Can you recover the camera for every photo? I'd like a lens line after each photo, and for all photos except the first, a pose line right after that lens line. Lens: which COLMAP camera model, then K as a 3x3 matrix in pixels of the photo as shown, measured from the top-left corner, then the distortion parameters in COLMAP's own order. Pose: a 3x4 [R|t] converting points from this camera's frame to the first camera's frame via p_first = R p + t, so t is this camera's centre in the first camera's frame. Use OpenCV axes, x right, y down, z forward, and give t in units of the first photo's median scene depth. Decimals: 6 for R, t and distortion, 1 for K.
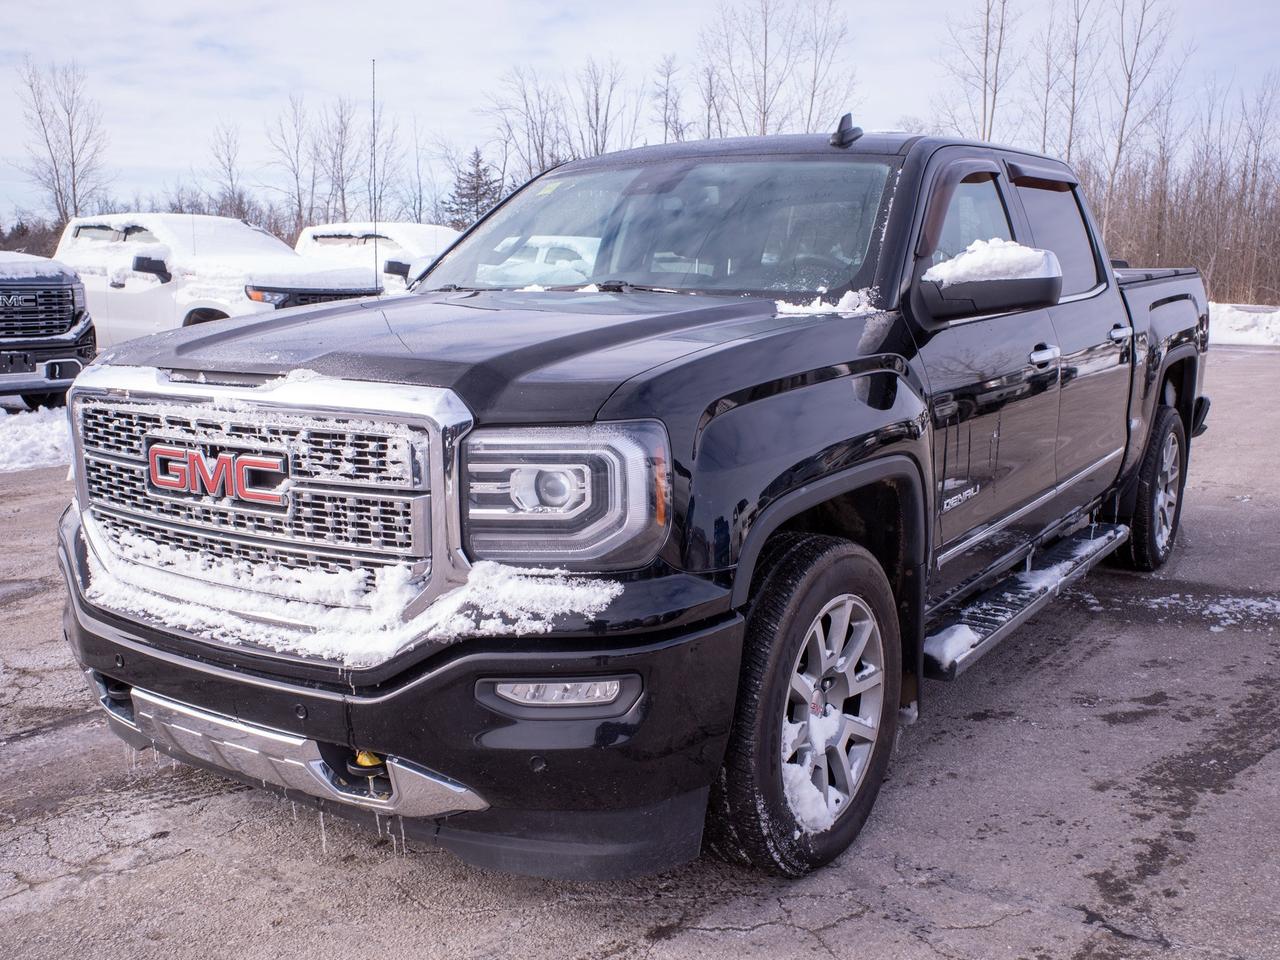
lens RADIAL K [[1395.0, 0, 642.7], [0, 1395.0, 516.8], [0, 0, 1]] dist [-0.051894, 0.000000]
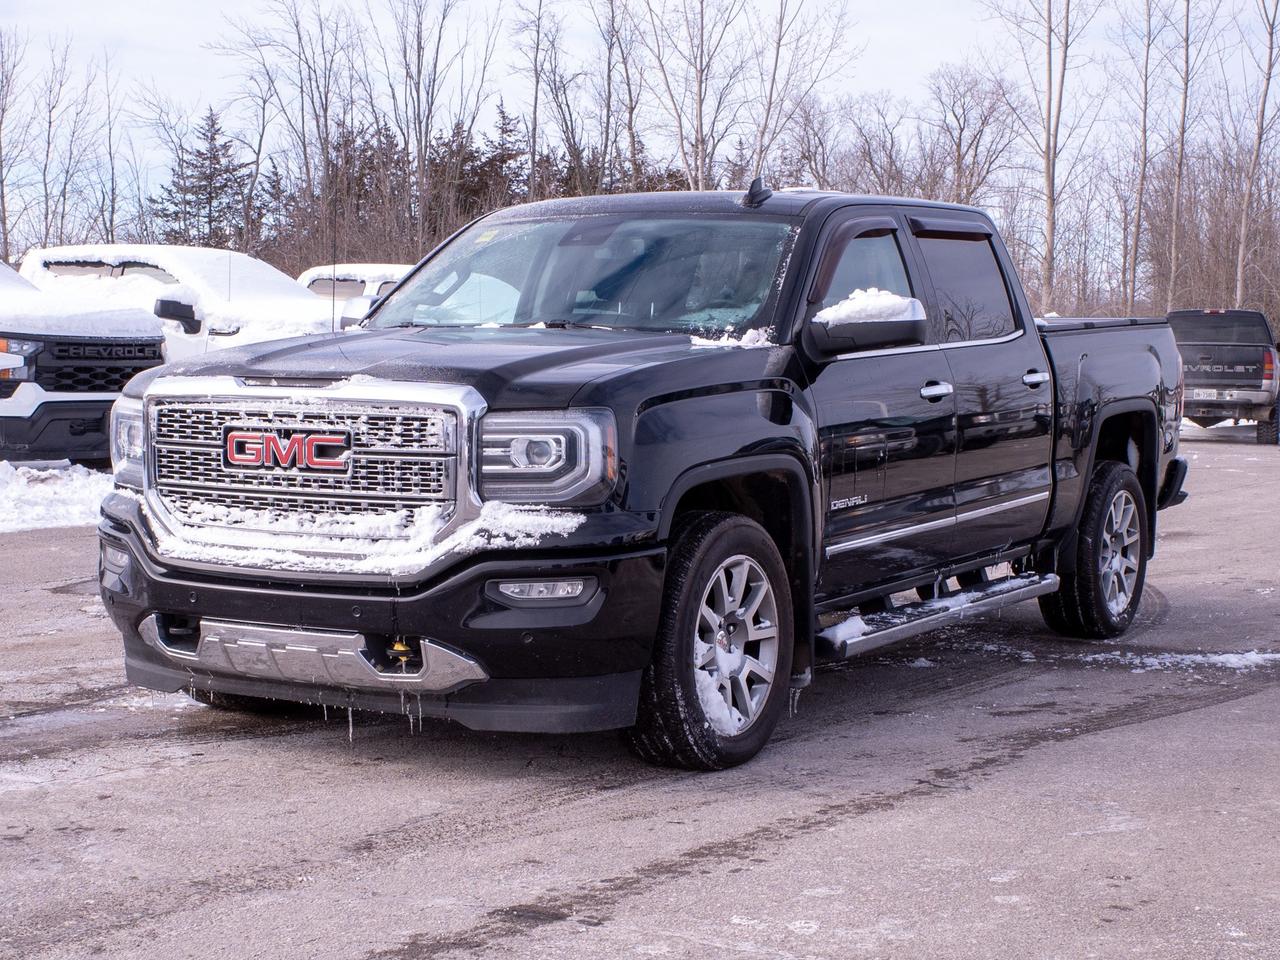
lens RADIAL K [[2780.1, 0, 638.7], [0, 2780.1, 481.3], [0, 0, 1]] dist [-0.146988, 0.000000]
pose [[0.998089, 0.008391, 0.061227, -0.112521], [-0.001101, 0.992996, -0.118140, 0.291289], [-0.061789, 0.117847, 0.991108, -1.573604]]
